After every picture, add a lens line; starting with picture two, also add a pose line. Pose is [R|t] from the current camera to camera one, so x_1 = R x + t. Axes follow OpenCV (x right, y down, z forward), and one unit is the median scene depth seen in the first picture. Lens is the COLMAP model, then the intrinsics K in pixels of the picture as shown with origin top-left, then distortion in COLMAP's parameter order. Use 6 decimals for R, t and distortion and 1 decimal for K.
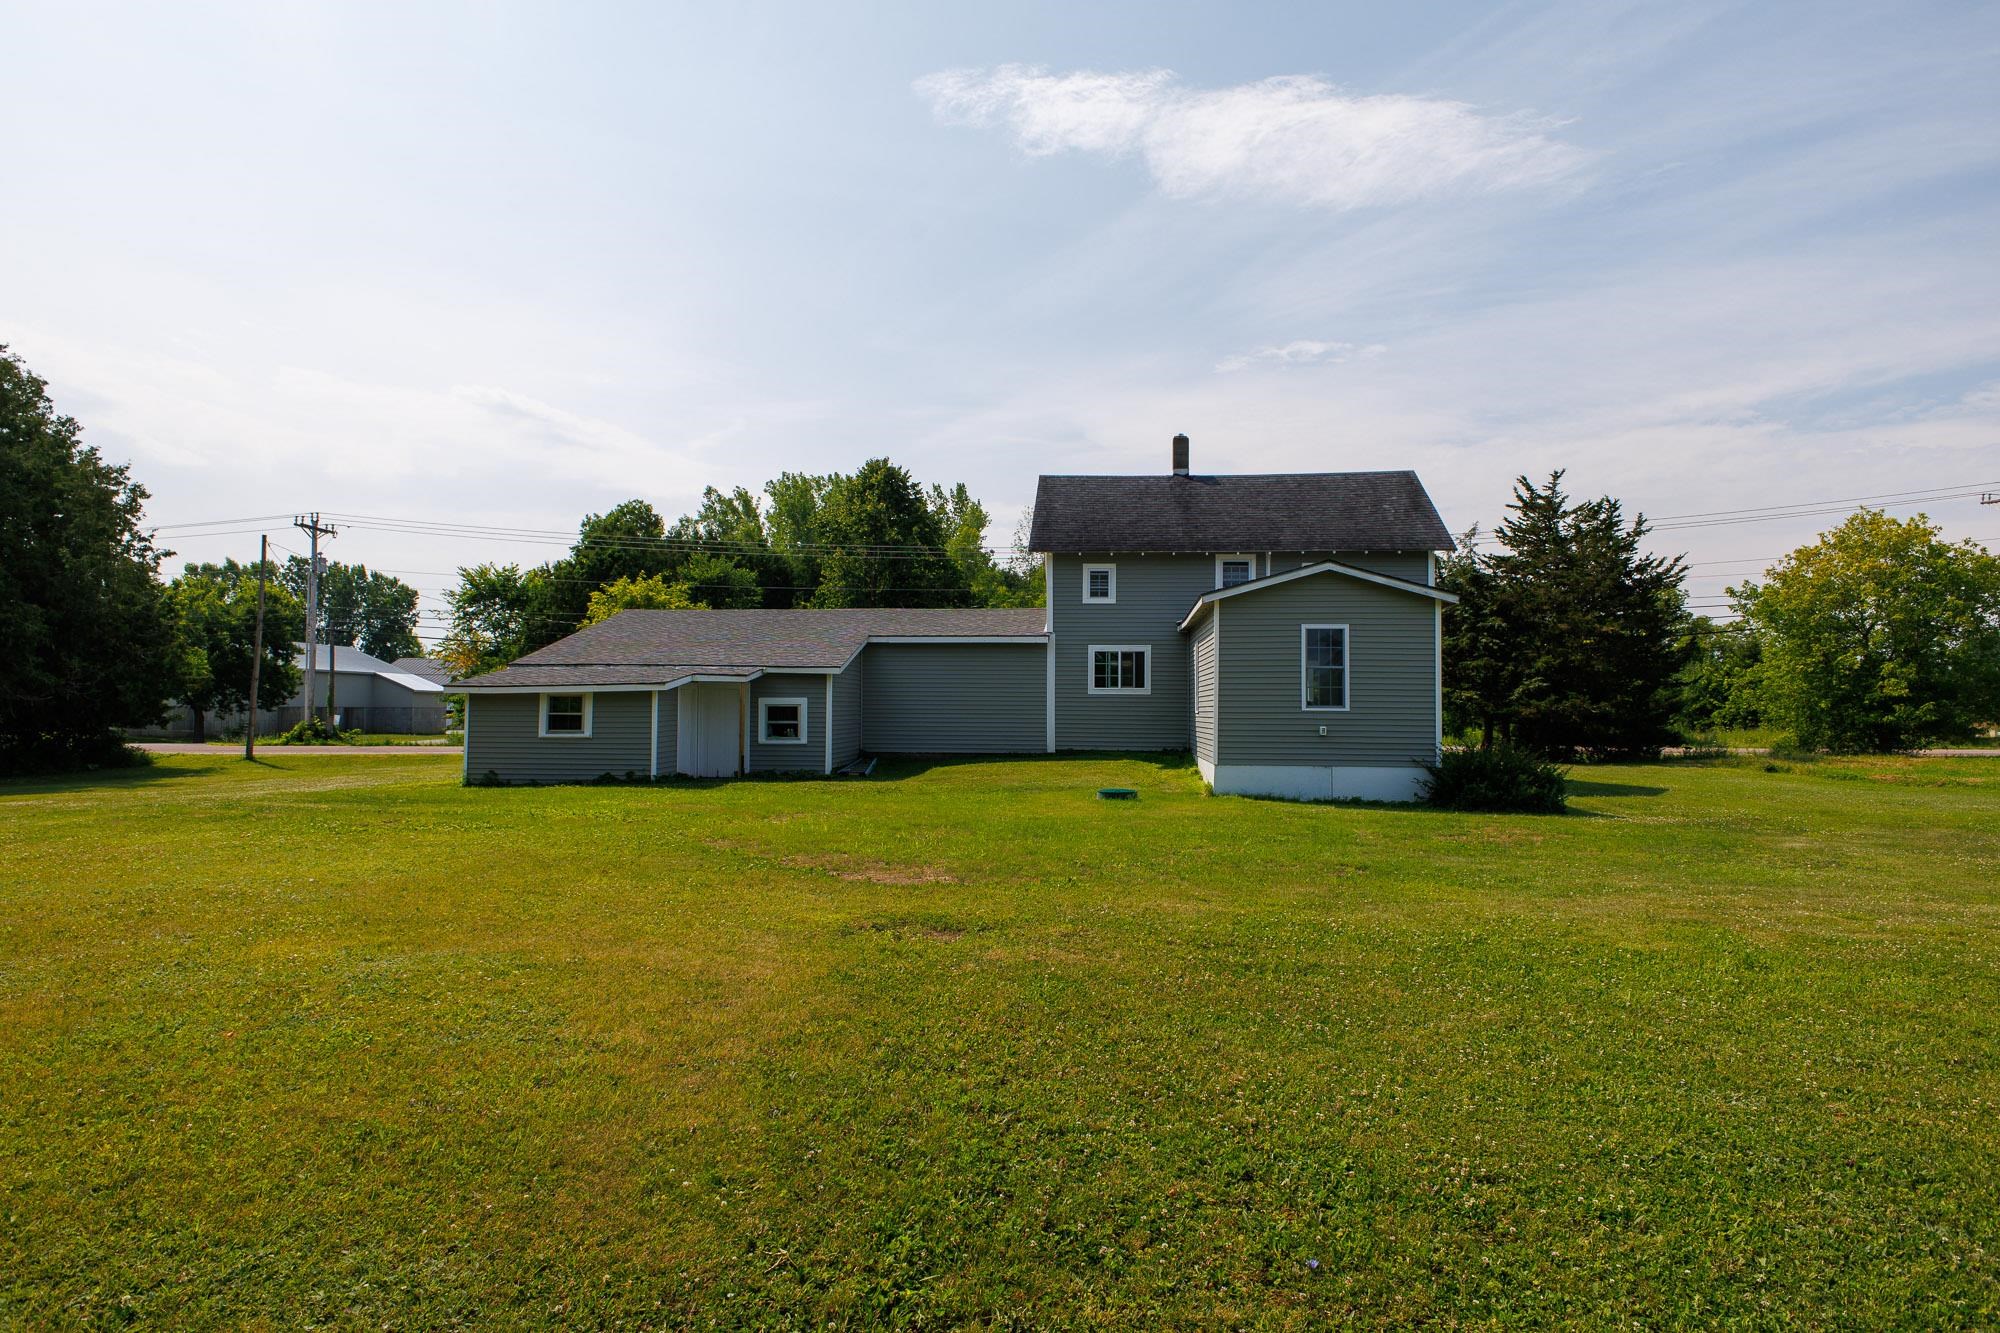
lens RADIAL K [[1175.1, 0, 1000.0], [0, 1175.1, 666.5], [0, 0, 1]] dist [-0.044228, -0.000205]
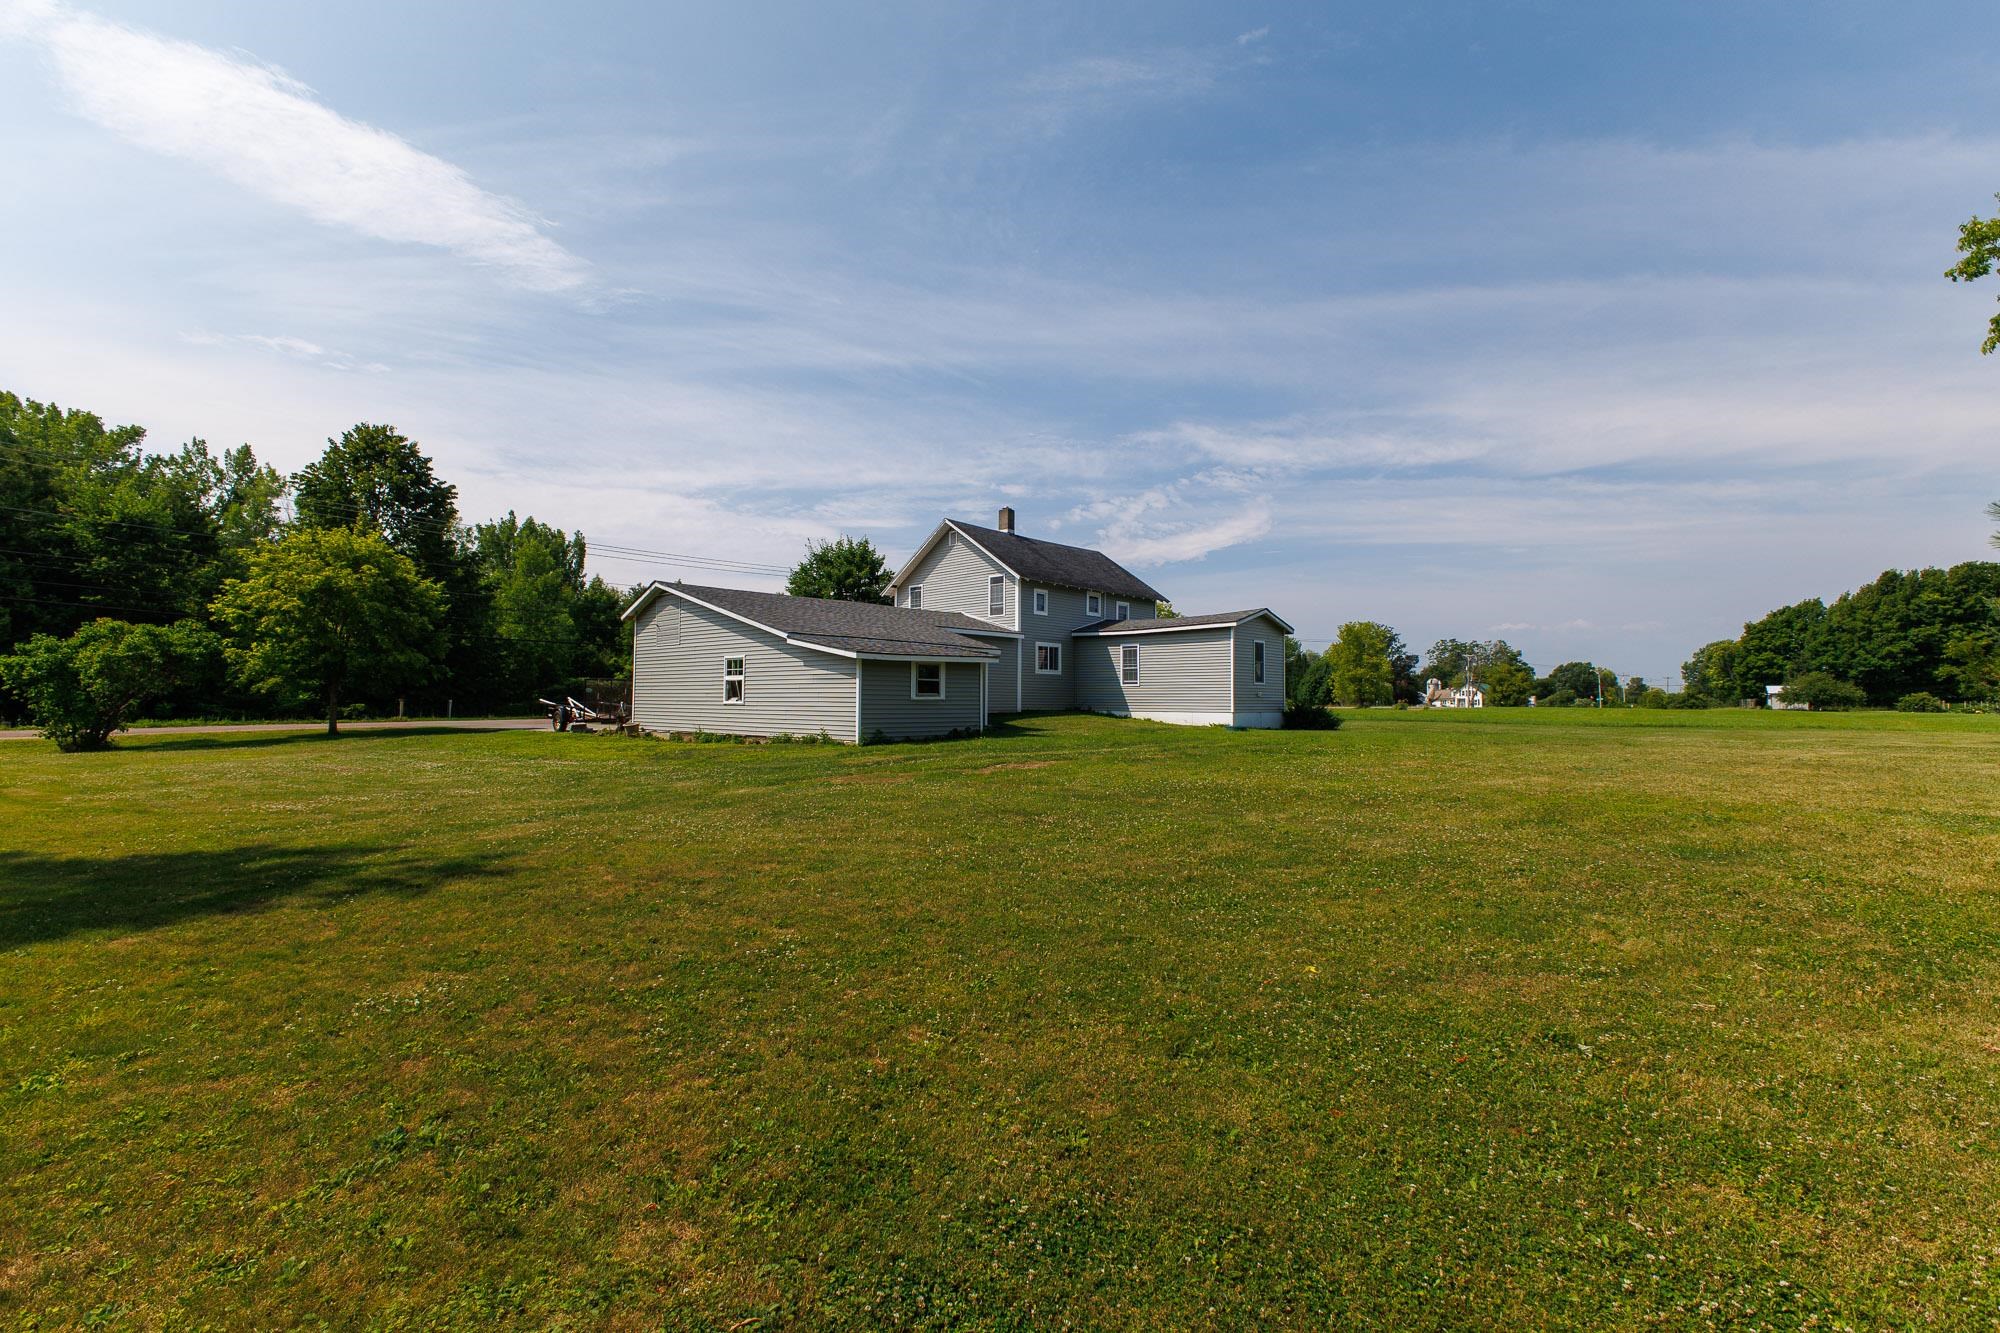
lens RADIAL K [[885.7, 0, 1010.8], [0, 885.7, 682.6], [0, 0, 1]] dist [0.035386, -0.000773]
pose [[0.579630, 0.015199, 0.814738, -0.888536], [-0.033515, 0.999425, 0.005199, 0.030687], [-0.814190, -0.030319, 0.579806, 0.353618]]
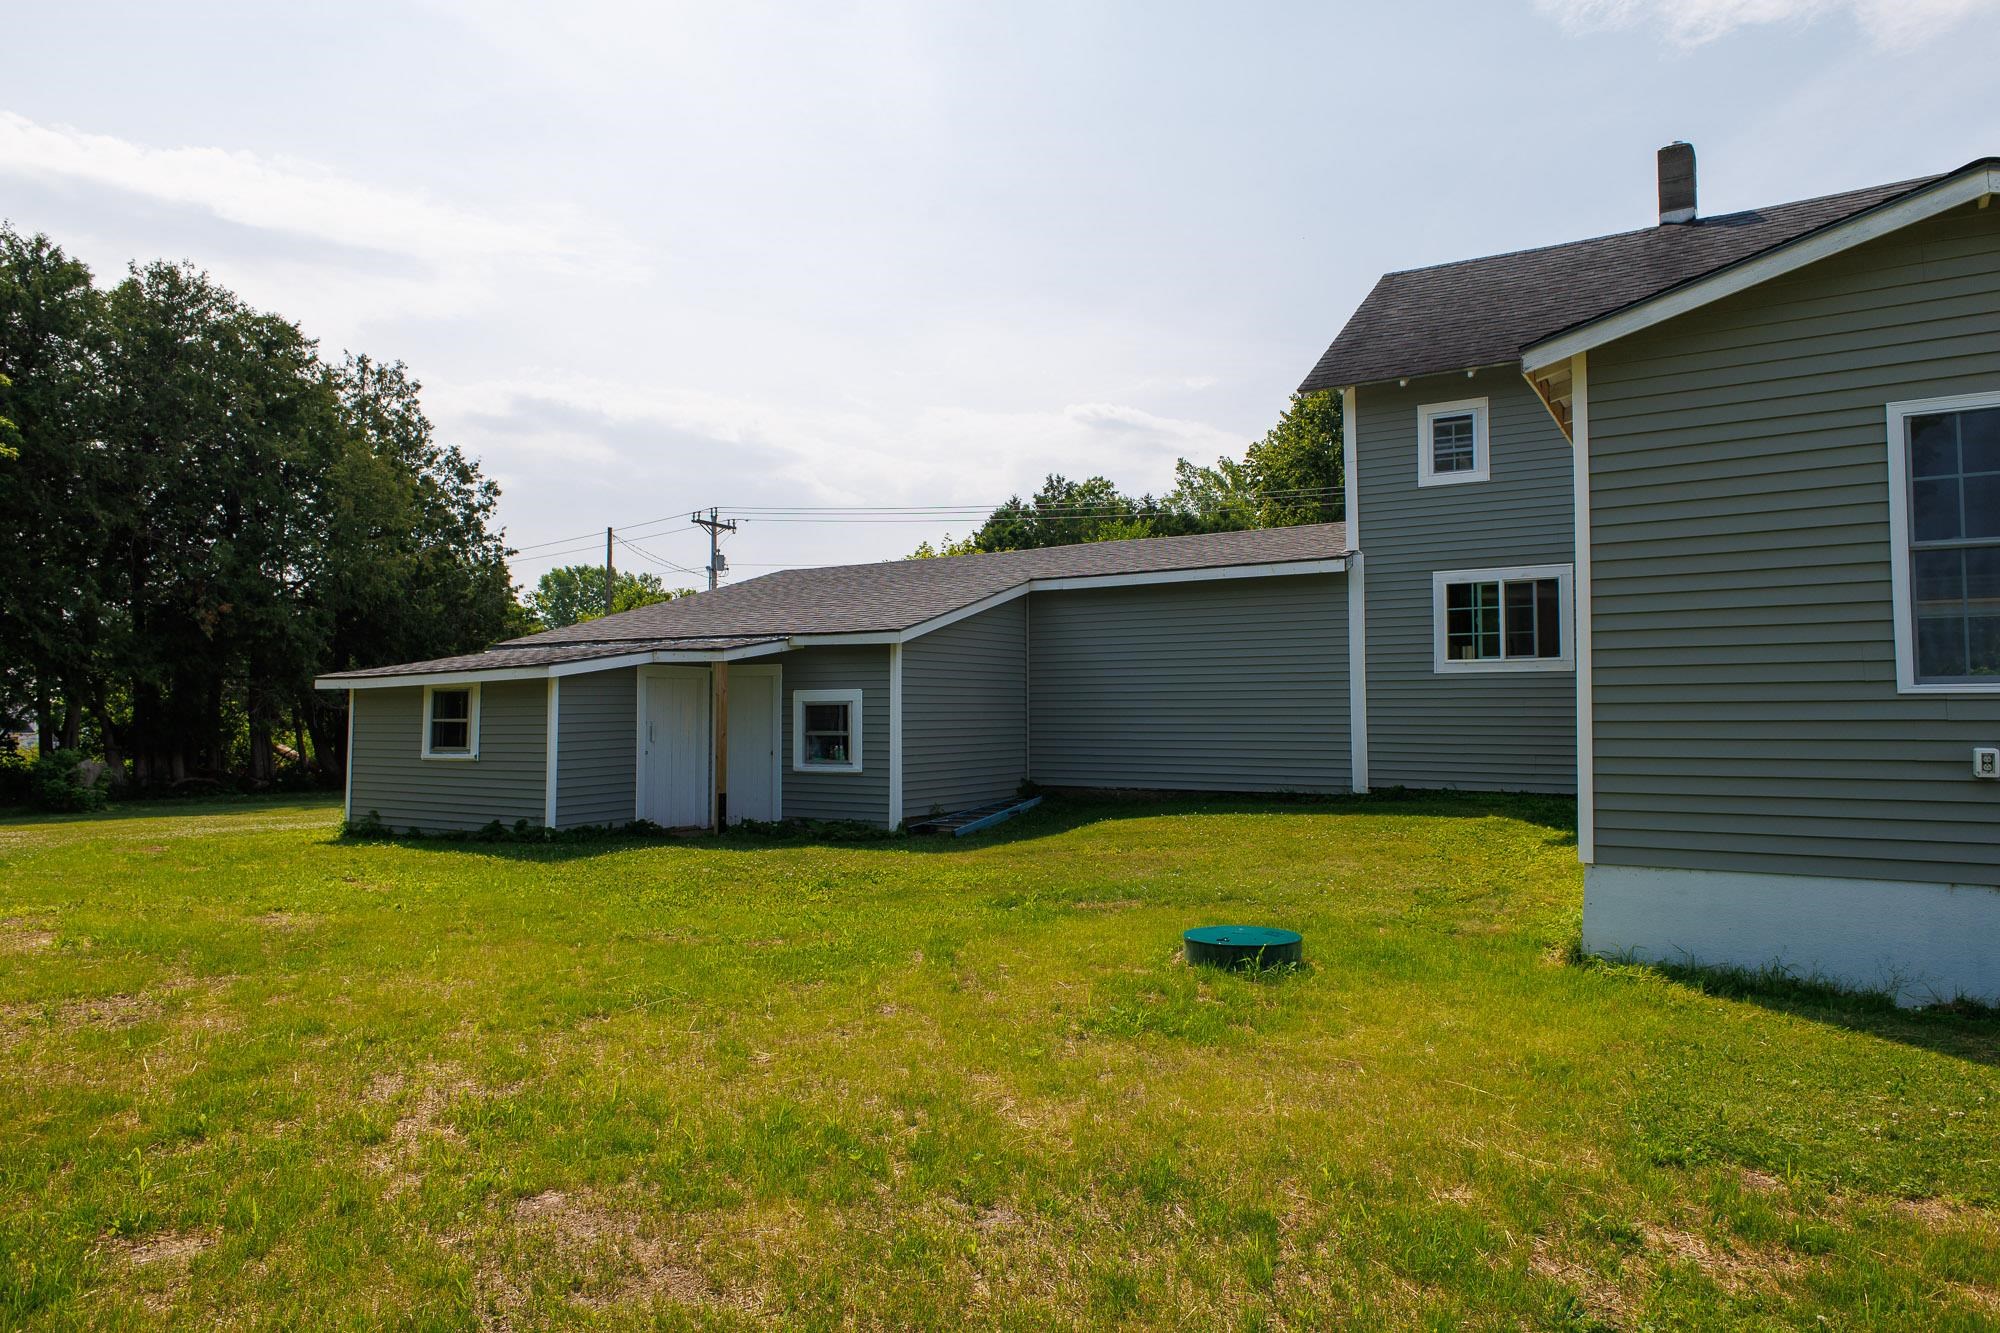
lens RADIAL K [[1251.2, 0, 1032.7], [0, 1251.2, 655.6], [0, 0, 1]] dist [0.001765, -0.000467]
pose [[0.900207, -0.028420, -0.434534, 0.149735], [0.022294, 0.999567, -0.019189, 0.022359], [0.434891, 0.007586, 0.900451, 0.467298]]
